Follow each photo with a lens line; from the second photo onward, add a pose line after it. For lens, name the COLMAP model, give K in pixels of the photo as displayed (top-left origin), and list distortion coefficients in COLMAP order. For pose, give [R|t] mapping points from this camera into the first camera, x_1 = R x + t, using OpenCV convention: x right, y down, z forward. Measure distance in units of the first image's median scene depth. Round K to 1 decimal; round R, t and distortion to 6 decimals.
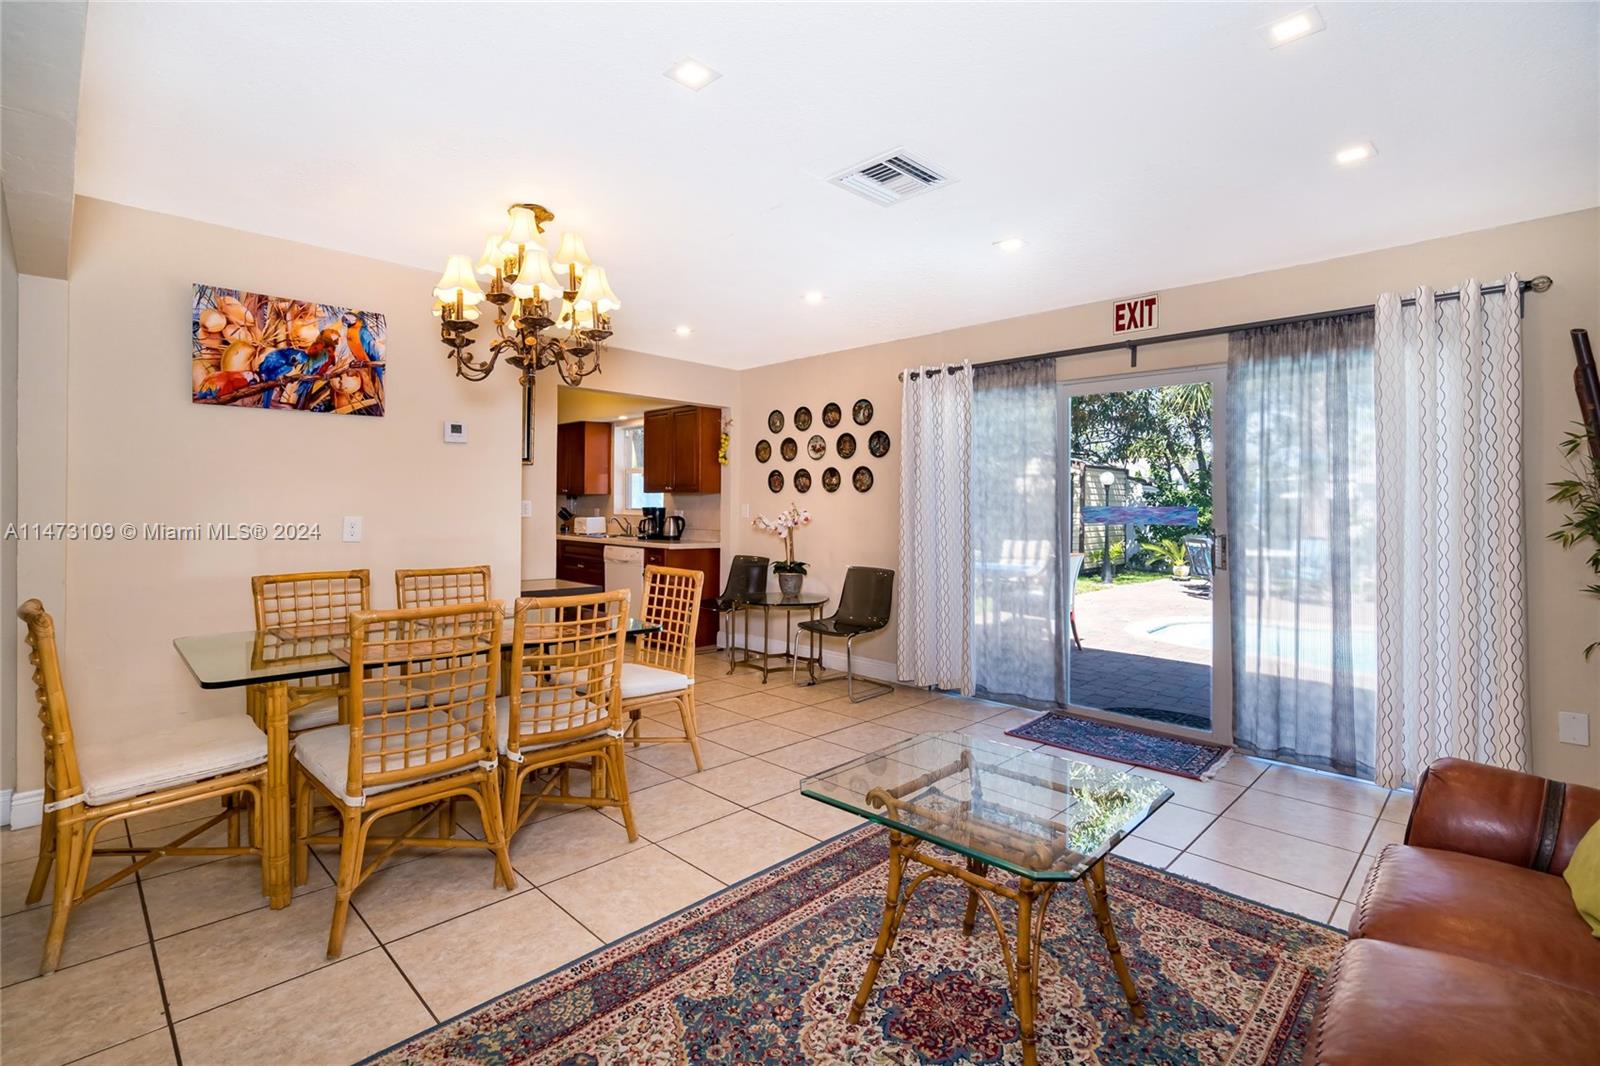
lens RADIAL K [[767.4, 0, 789.2], [0, 767.4, 525.4], [0, 0, 1]] dist [-0.005271, 0.002365]
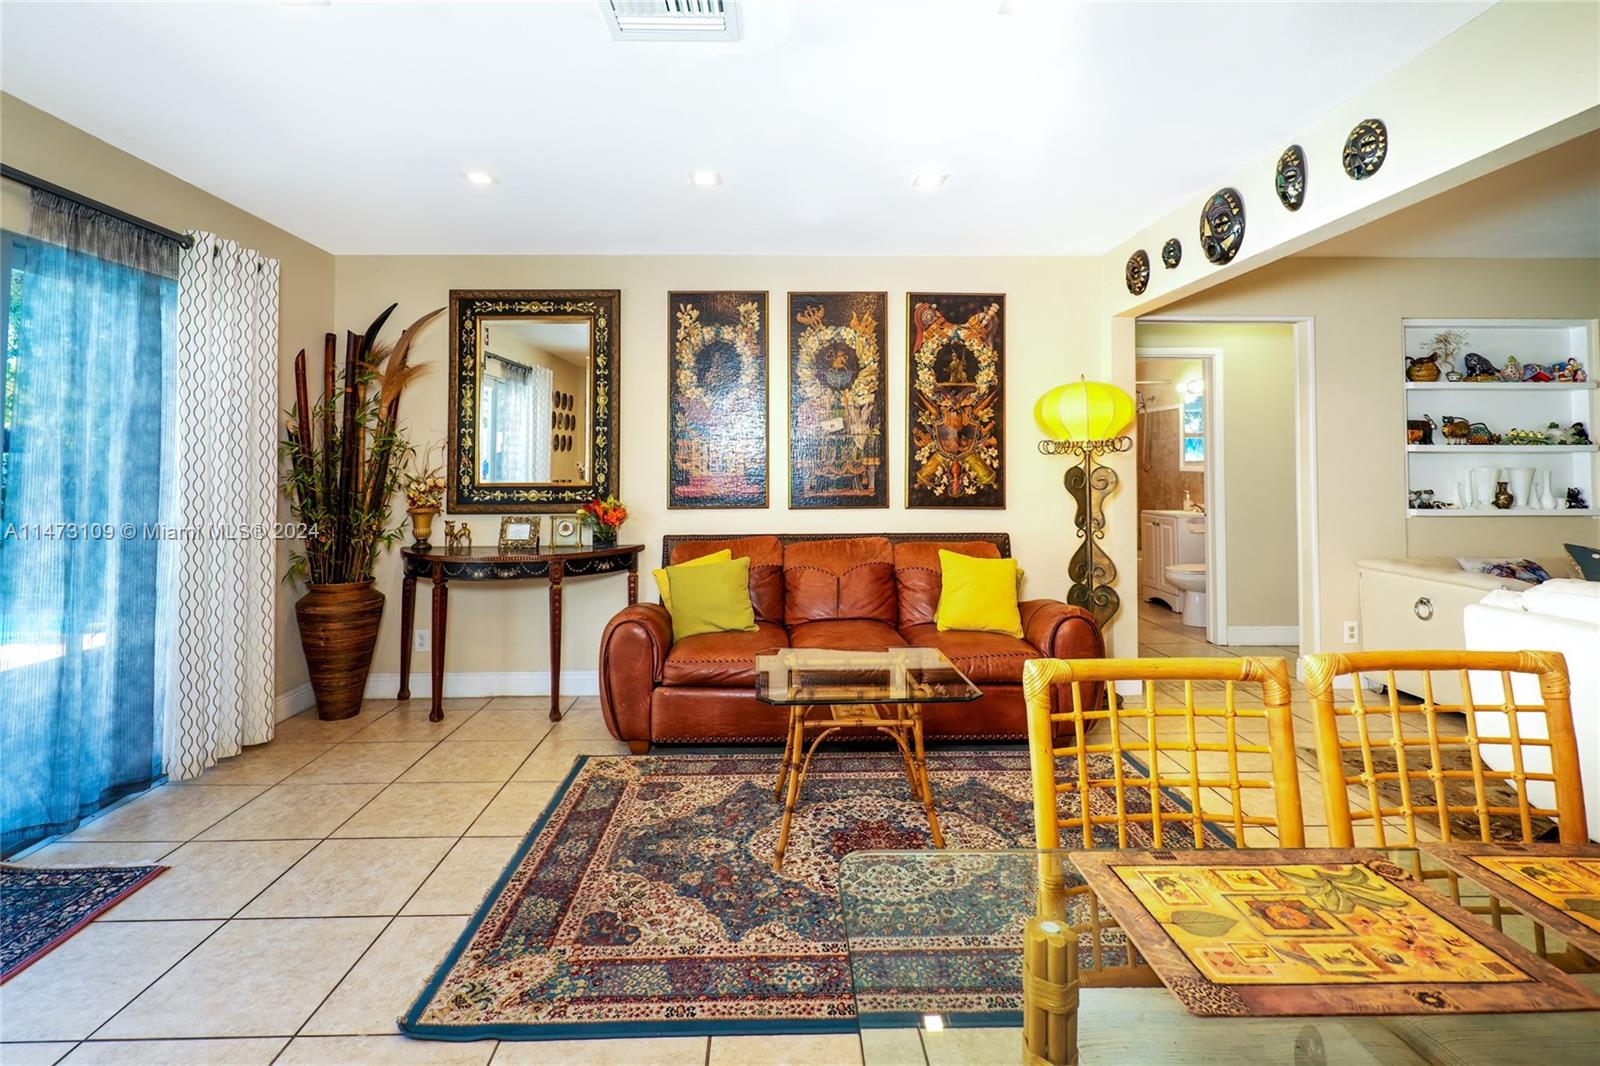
lens RADIAL K [[767.4, 0, 763.9], [0, 767.4, 440.8], [0, 0, 1]] dist [-0.005271, 0.002365]
pose [[-0.711497, 0.007881, 0.702644, -0.543639], [-0.001114, 0.999923, -0.012344, -0.063892], [-0.702688, -0.009566, -0.711434, 1.853525]]
